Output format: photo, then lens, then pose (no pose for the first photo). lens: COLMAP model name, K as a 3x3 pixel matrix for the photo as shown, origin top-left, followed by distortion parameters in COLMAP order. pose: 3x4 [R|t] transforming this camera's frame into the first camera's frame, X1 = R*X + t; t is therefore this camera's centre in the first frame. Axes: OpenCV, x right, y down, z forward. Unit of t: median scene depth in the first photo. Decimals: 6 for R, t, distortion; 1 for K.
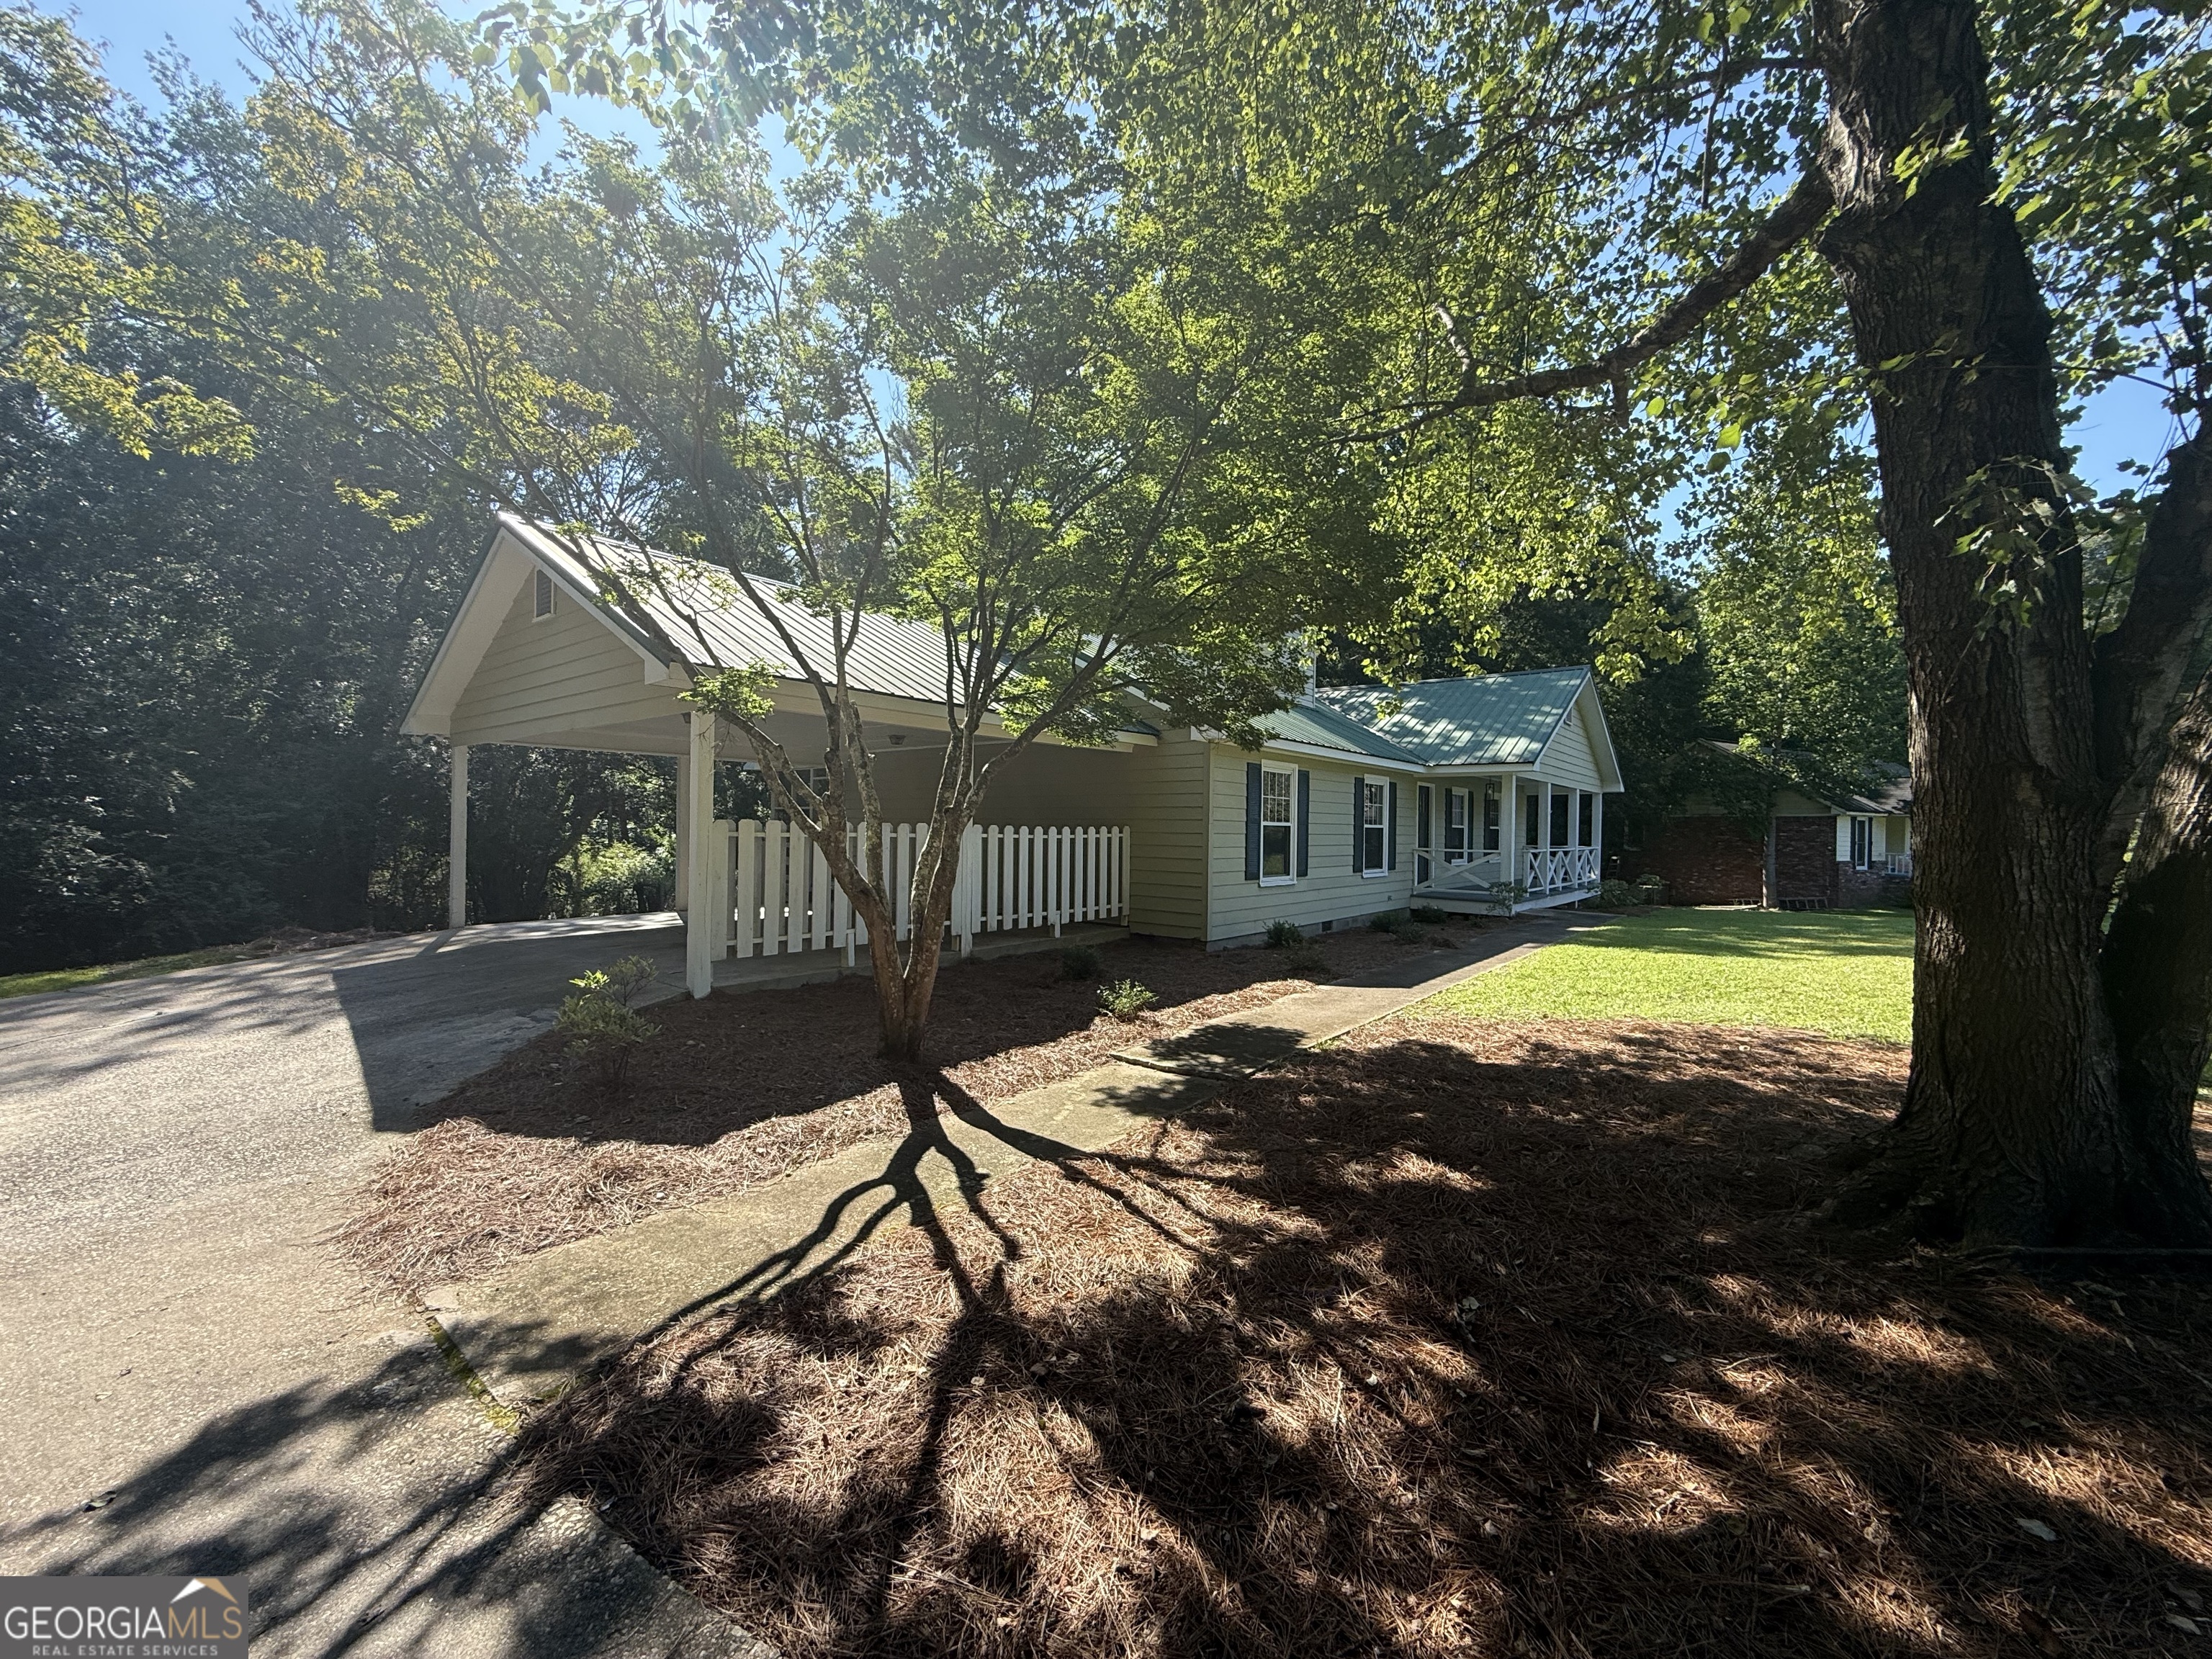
lens RADIAL K [[881.0, 0, 1100.2], [0, 881.0, 832.1], [0, 0, 1]] dist [-0.001922, 0.000194]
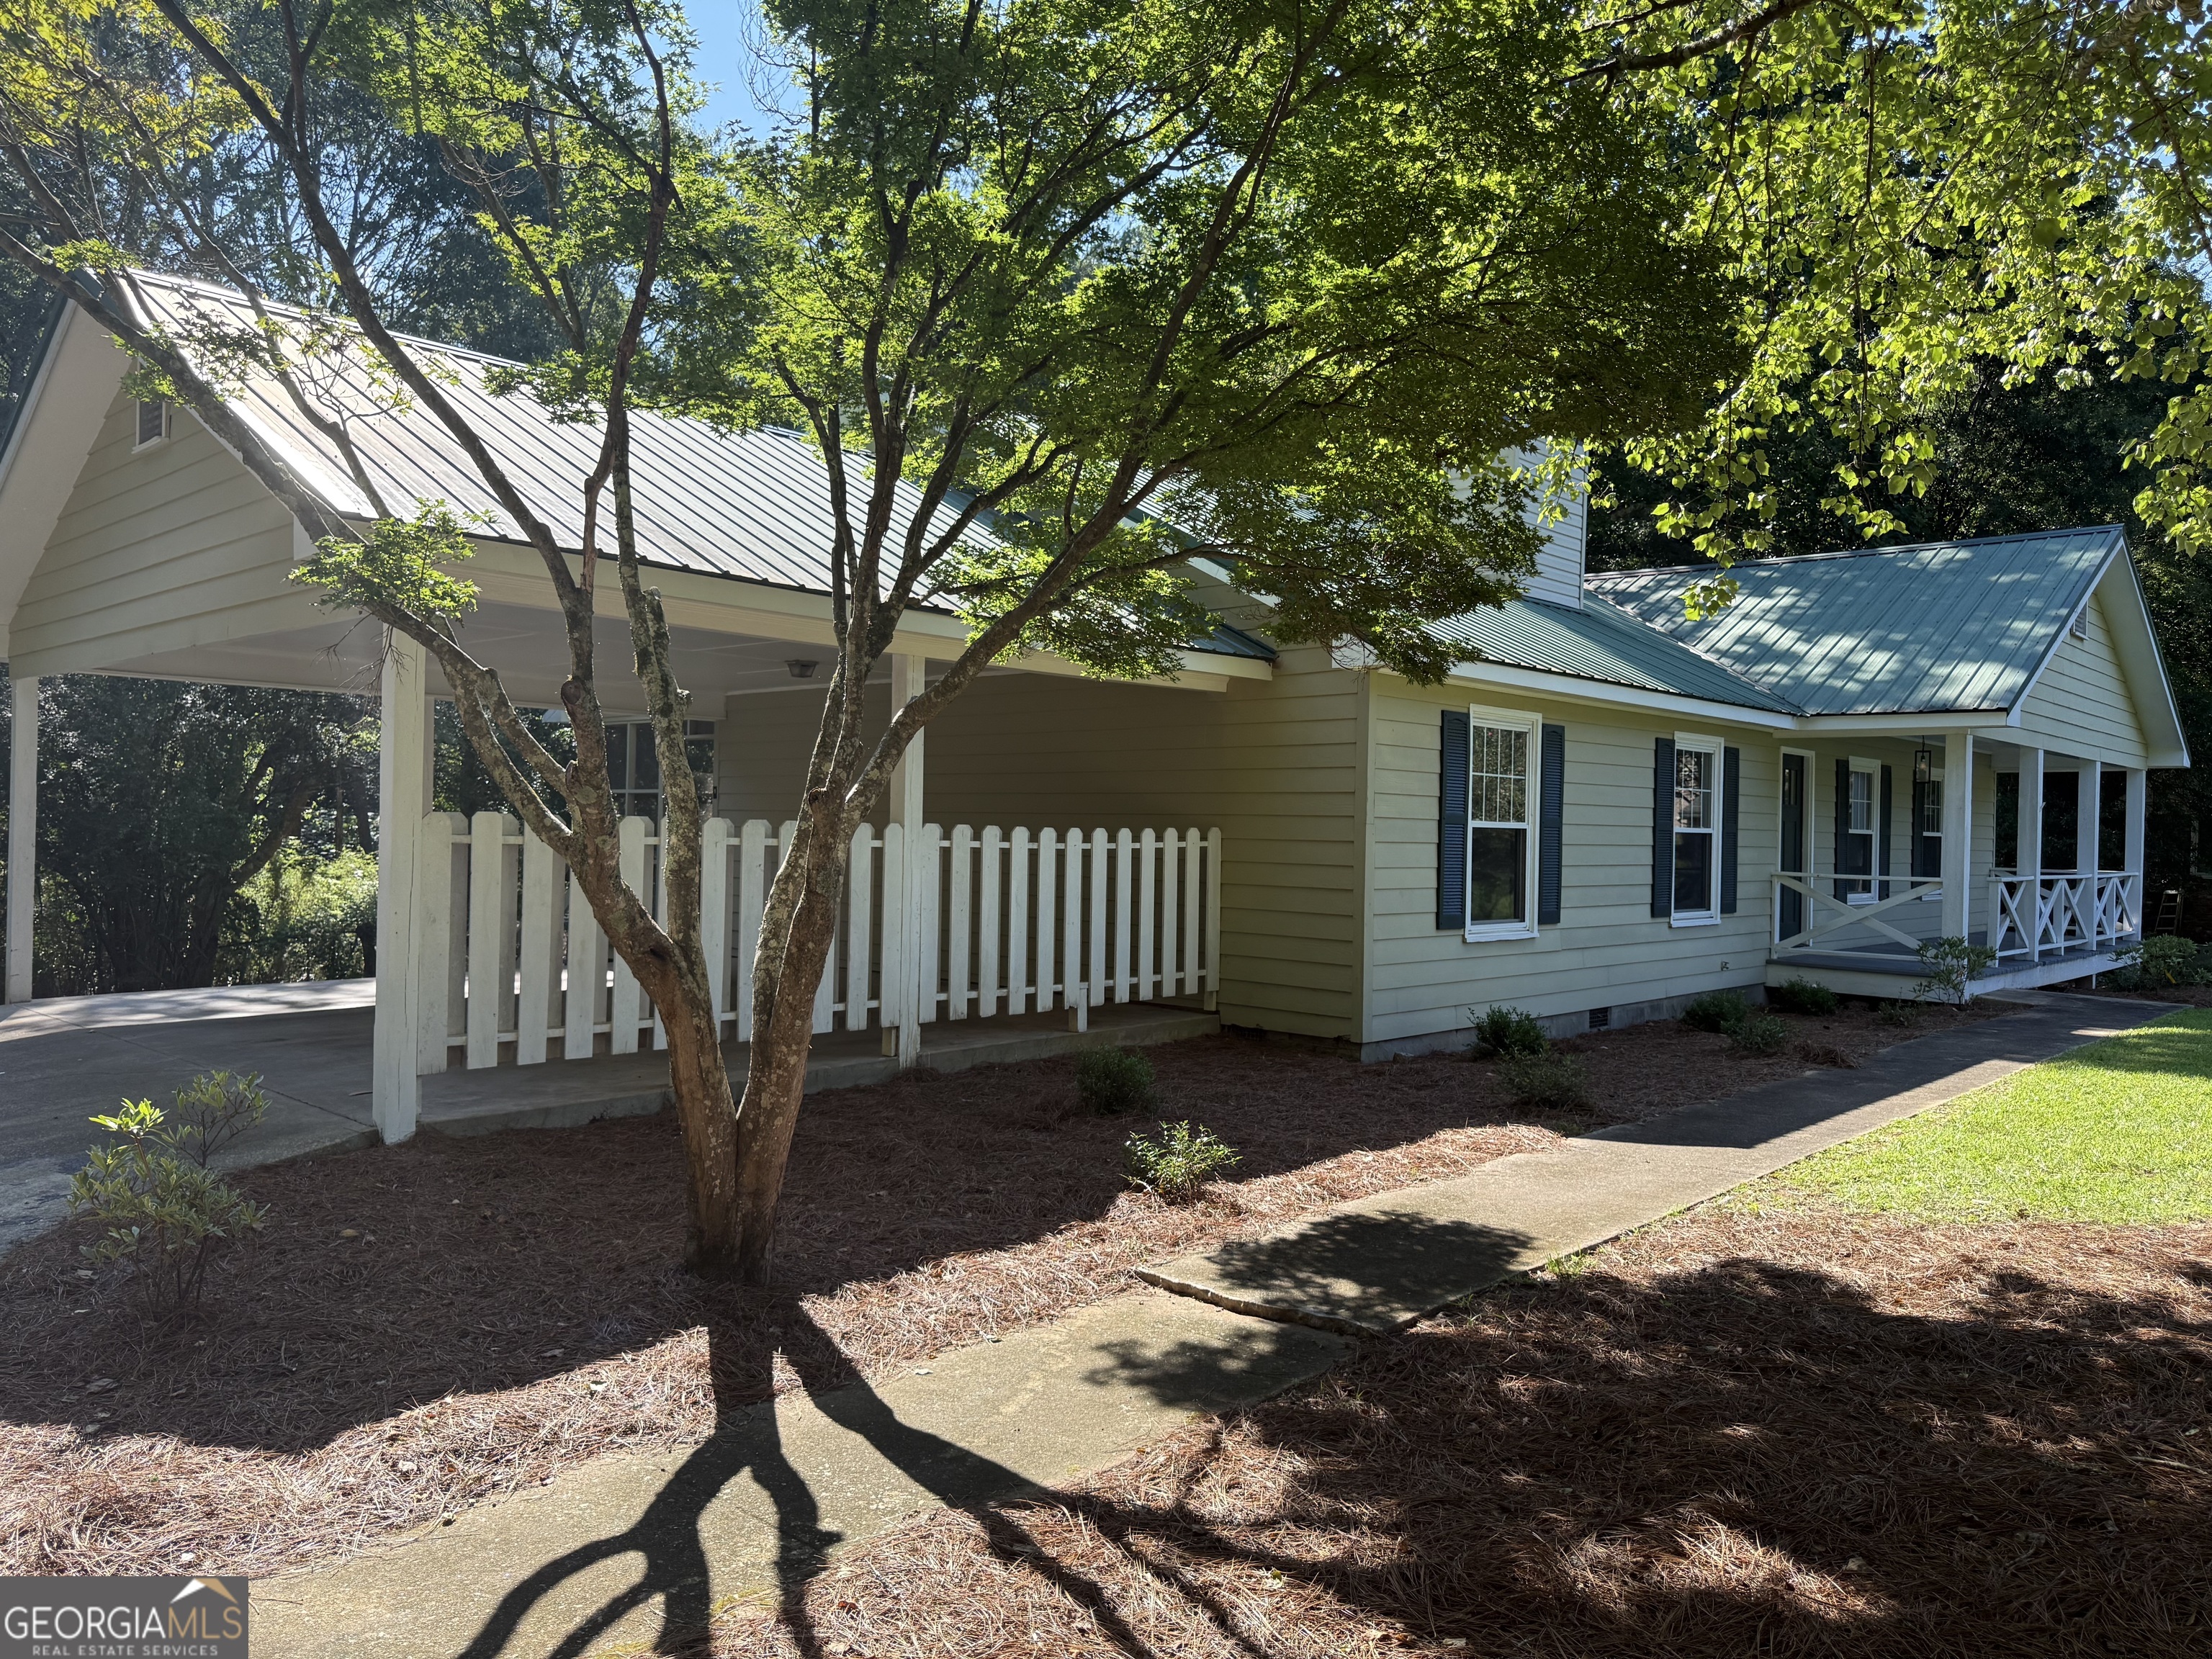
lens RADIAL K [[1549.1, 0, 1107.1], [0, 1549.1, 839.8], [0, 0, 1]] dist [0.041987, -0.048529]
pose [[0.997606, 0.006177, -0.068873, 0.054494], [-0.005990, 0.999978, 0.002932, -0.003167], [0.068889, -0.002512, 0.997621, 0.093241]]
